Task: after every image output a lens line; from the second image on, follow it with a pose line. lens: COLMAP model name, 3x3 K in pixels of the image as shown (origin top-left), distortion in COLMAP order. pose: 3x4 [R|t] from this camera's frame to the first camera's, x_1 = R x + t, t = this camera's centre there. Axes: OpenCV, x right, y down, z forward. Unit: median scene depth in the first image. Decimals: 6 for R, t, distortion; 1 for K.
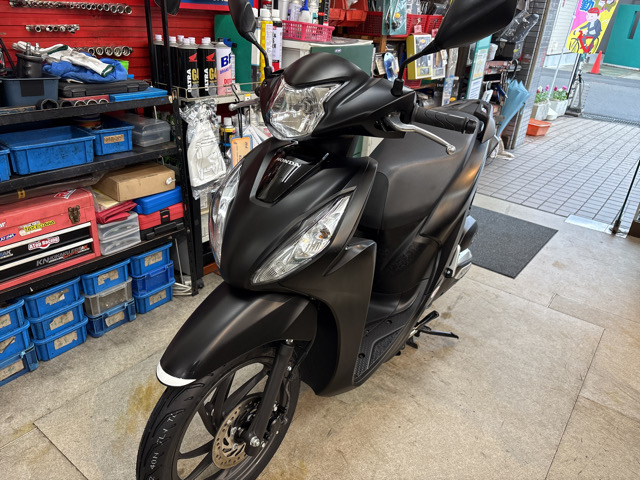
lens RADIAL K [[487.4, 0, 320.3], [0, 487.4, 240.3], [0, 0, 1]] dist [0.032143, -0.035981]
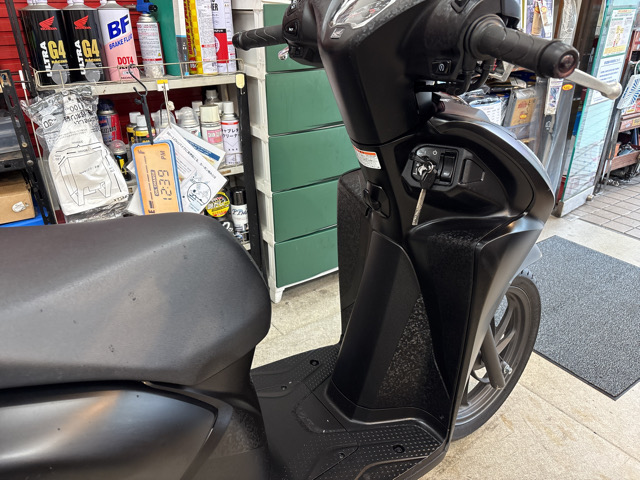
lens RADIAL K [[487.4, 0, 322.5], [0, 487.4, 242.6], [0, 0, 1]] dist [0.032143, -0.035981]
pose [[0.950389, 0.073832, -0.302174, 0.322046], [-0.073032, 0.997232, 0.013963, -0.116407], [0.302369, 0.008798, 0.953150, 0.491962]]
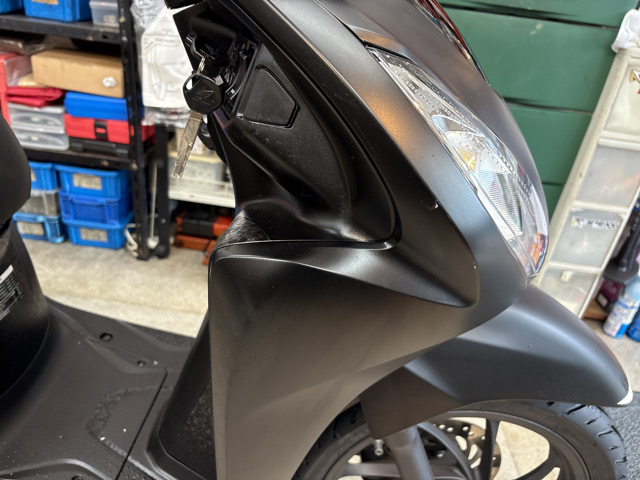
lens RADIAL K [[487.4, 0, 326.4], [0, 487.4, 238.4], [0, 0, 1]] dist [0.032143, -0.035981]
pose [[0.564735, 0.399430, -0.722170, 0.476997], [-0.433265, 0.888273, 0.152488, -0.170450], [0.702392, 0.226776, 0.674698, 0.830349]]
